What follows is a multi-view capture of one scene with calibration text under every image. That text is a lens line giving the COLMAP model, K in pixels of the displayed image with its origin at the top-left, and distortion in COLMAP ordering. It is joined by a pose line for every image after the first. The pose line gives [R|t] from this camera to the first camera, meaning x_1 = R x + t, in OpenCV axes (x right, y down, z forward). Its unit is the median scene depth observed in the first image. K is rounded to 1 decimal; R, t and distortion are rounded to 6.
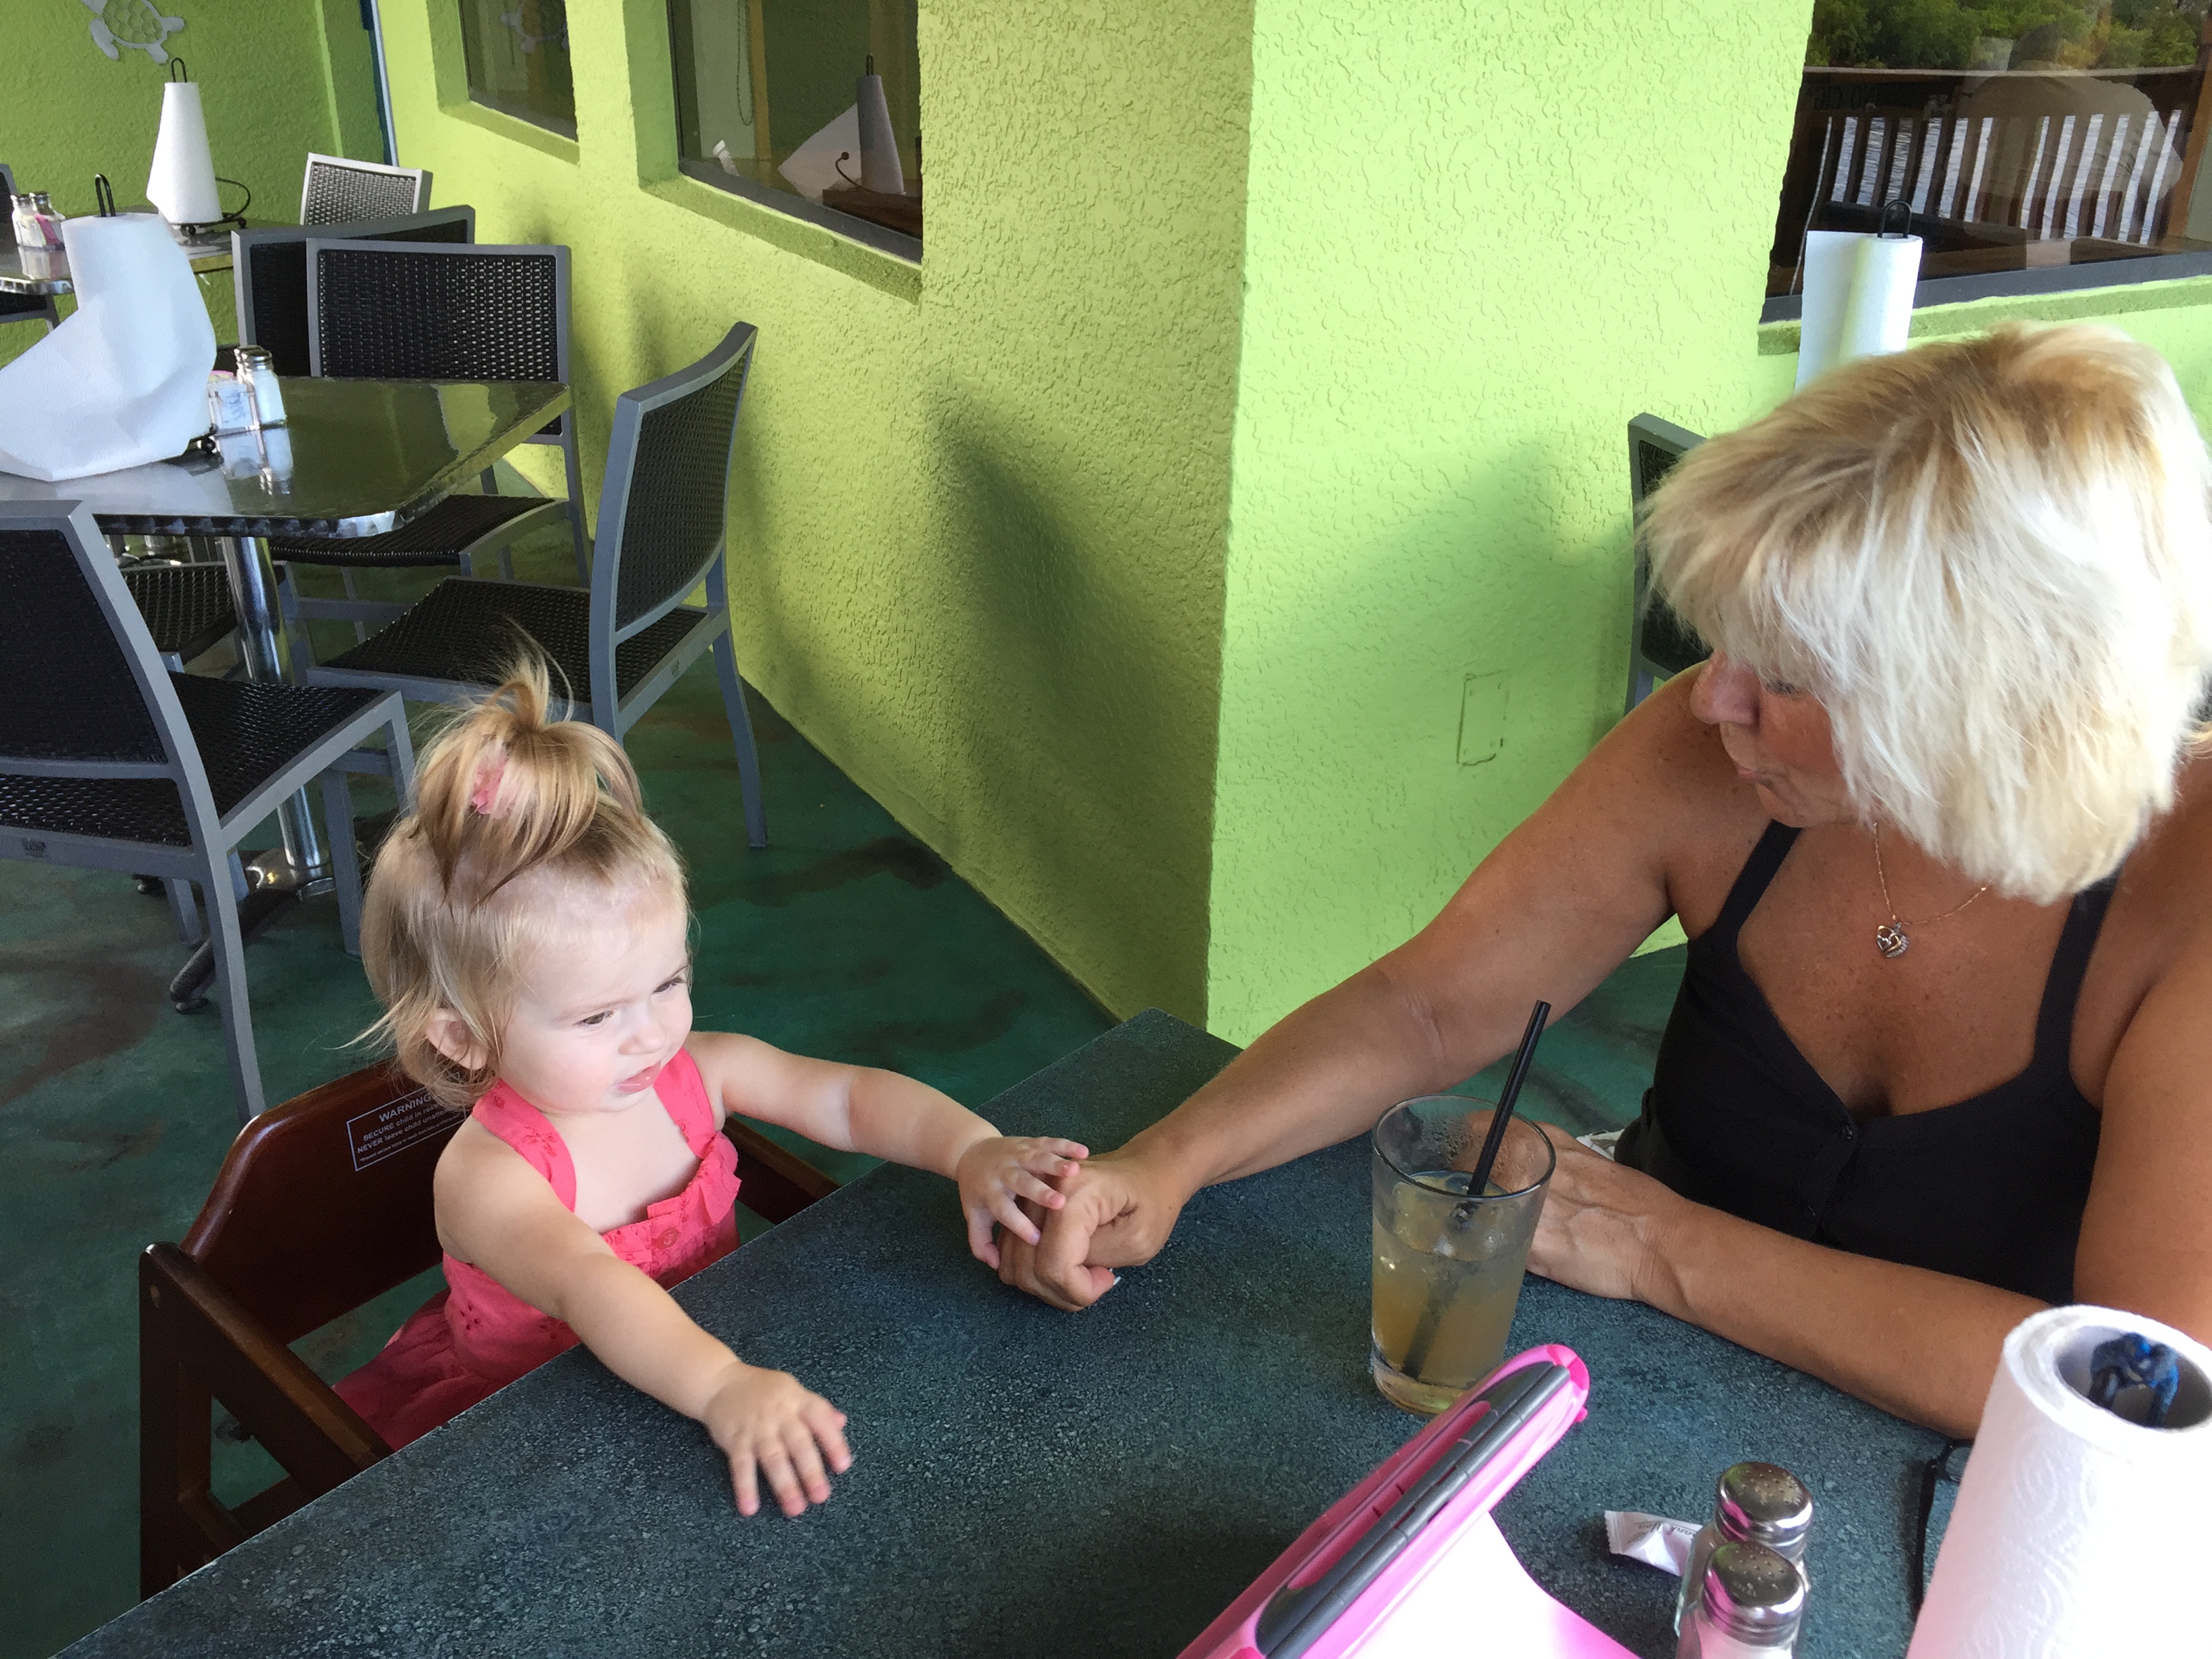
lens RADIAL K [[1916.9, 0, 1100.1], [0, 1916.9, 819.6], [0, 0, 1]] dist [0.082778, -0.120156]
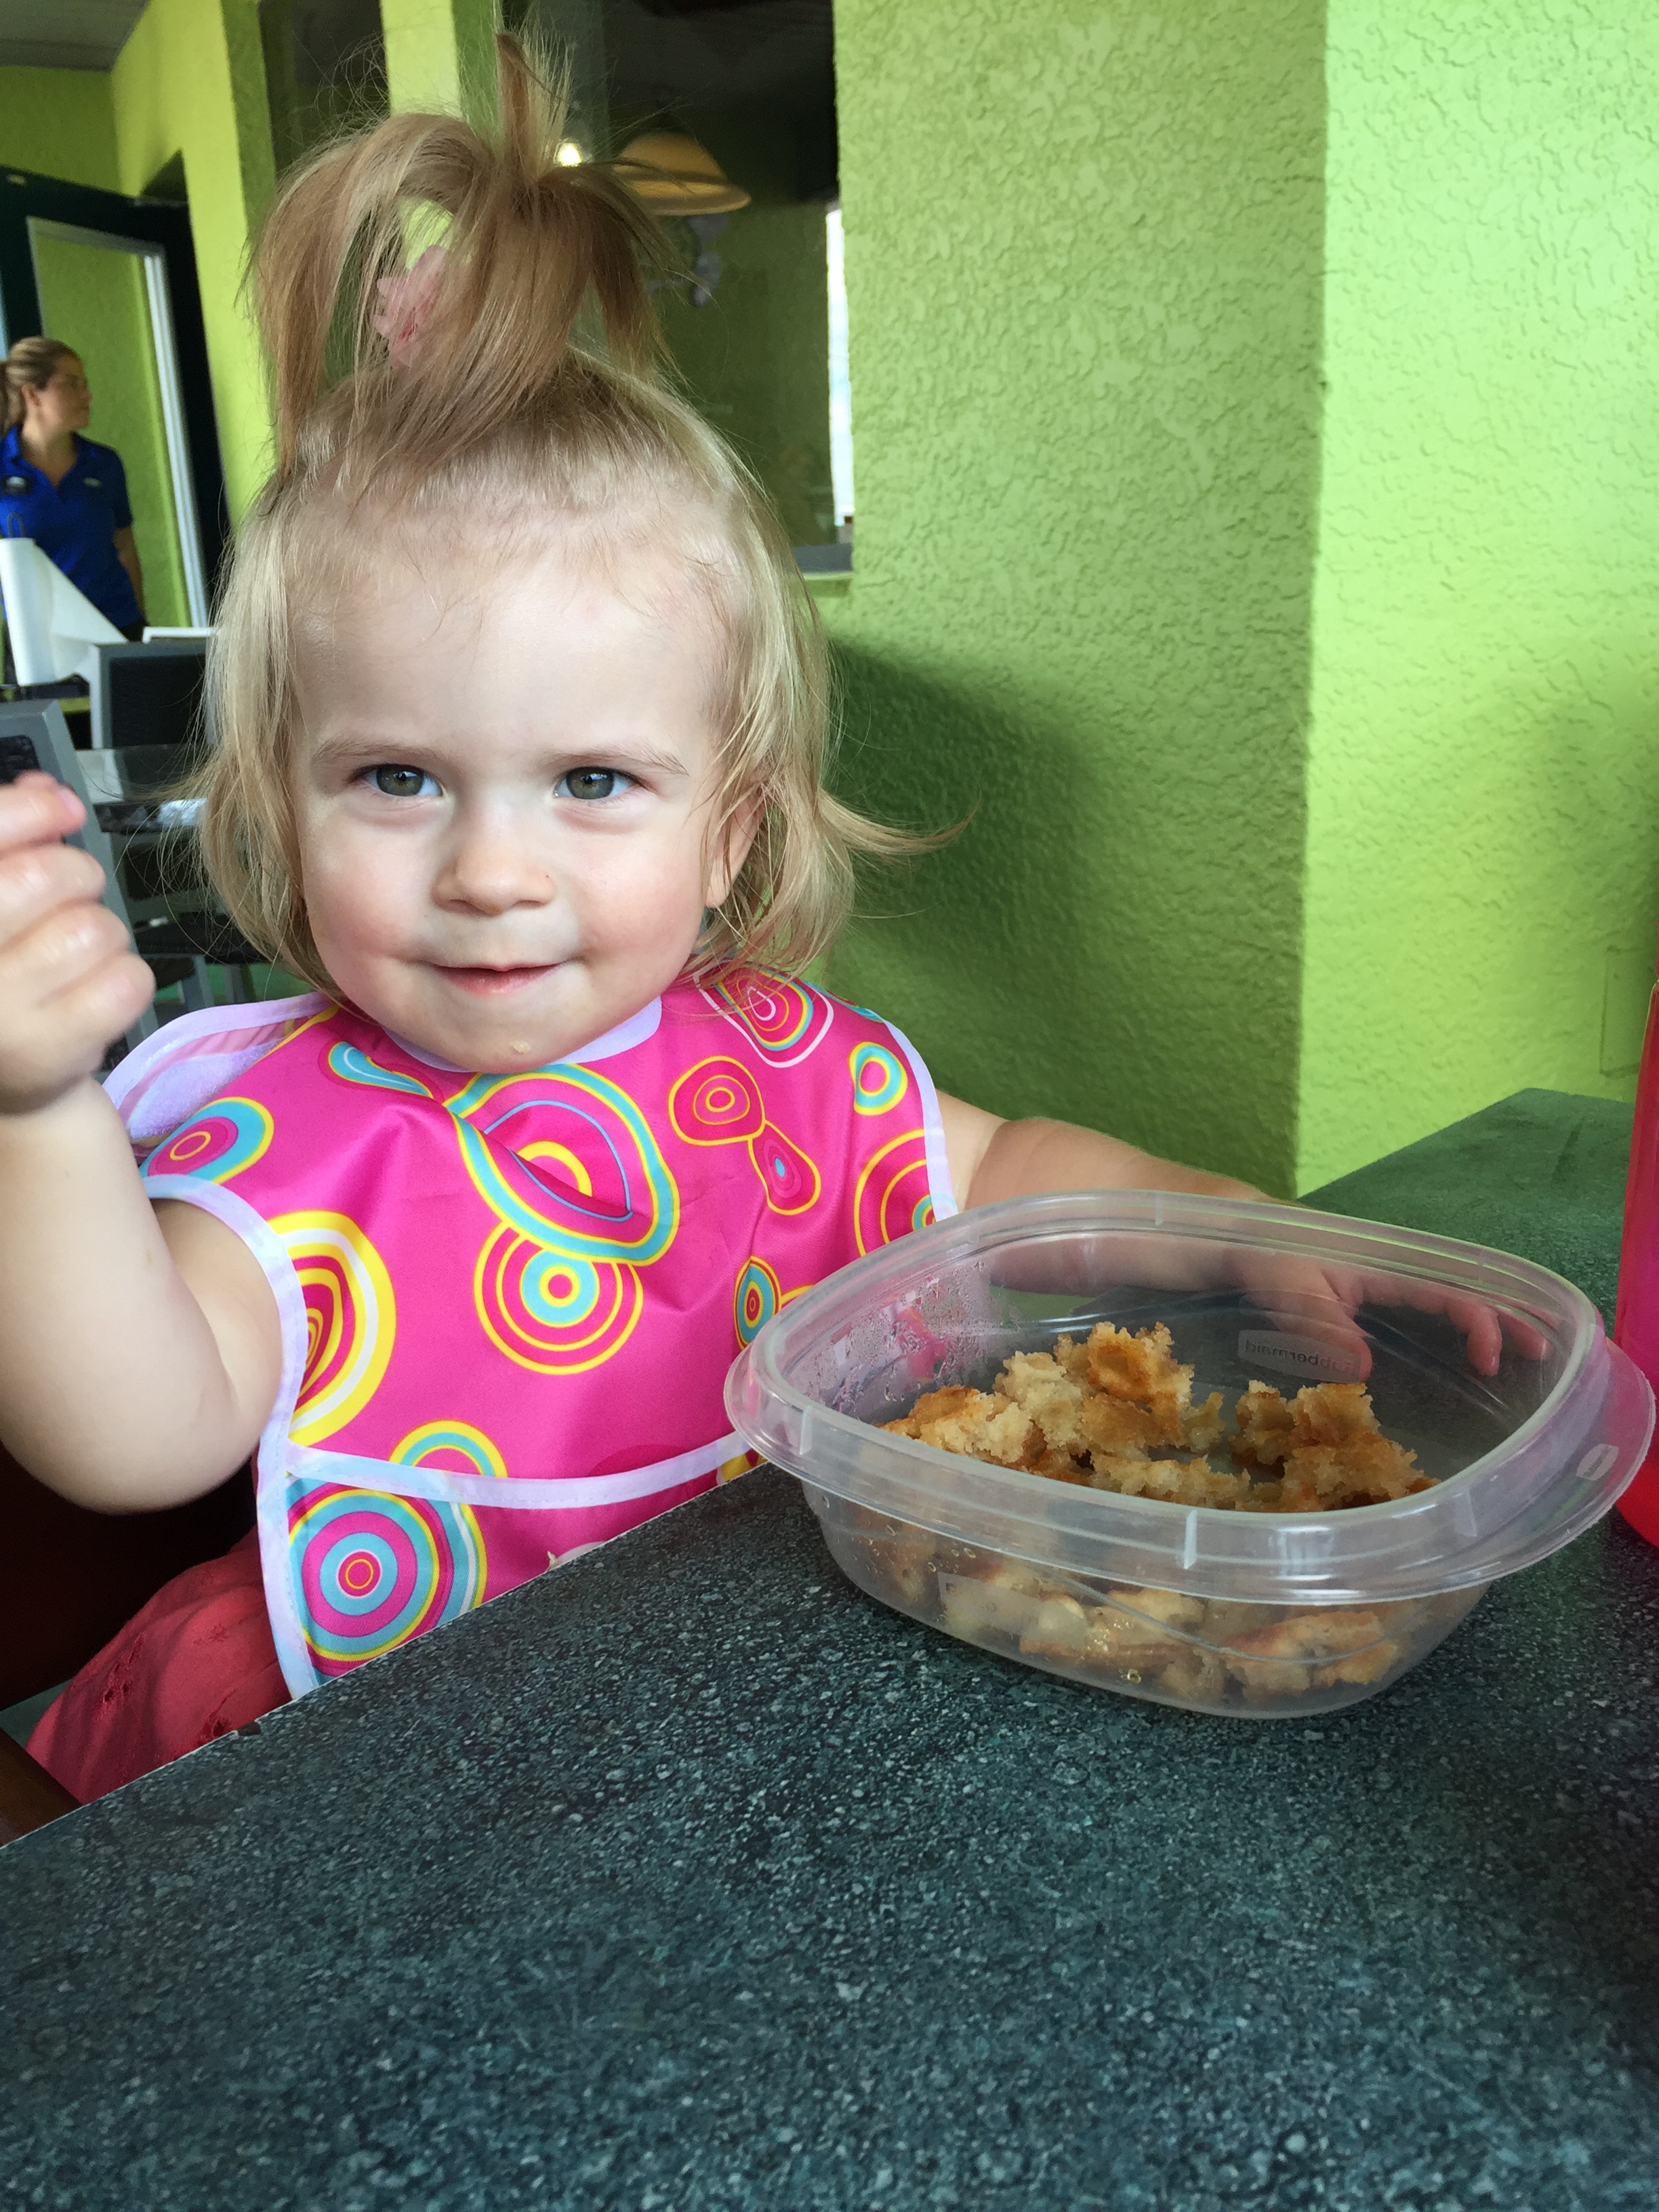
lens RADIAL K [[1916.9, 0, 819.3], [0, 1916.9, 1113.4], [0, 0, 1]] dist [0.082778, -0.120156]
pose [[0.996901, -0.051182, -0.059741, -0.087135], [0.040801, 0.985679, -0.163621, 0.114304], [0.067260, 0.160676, 0.984713, 0.271393]]
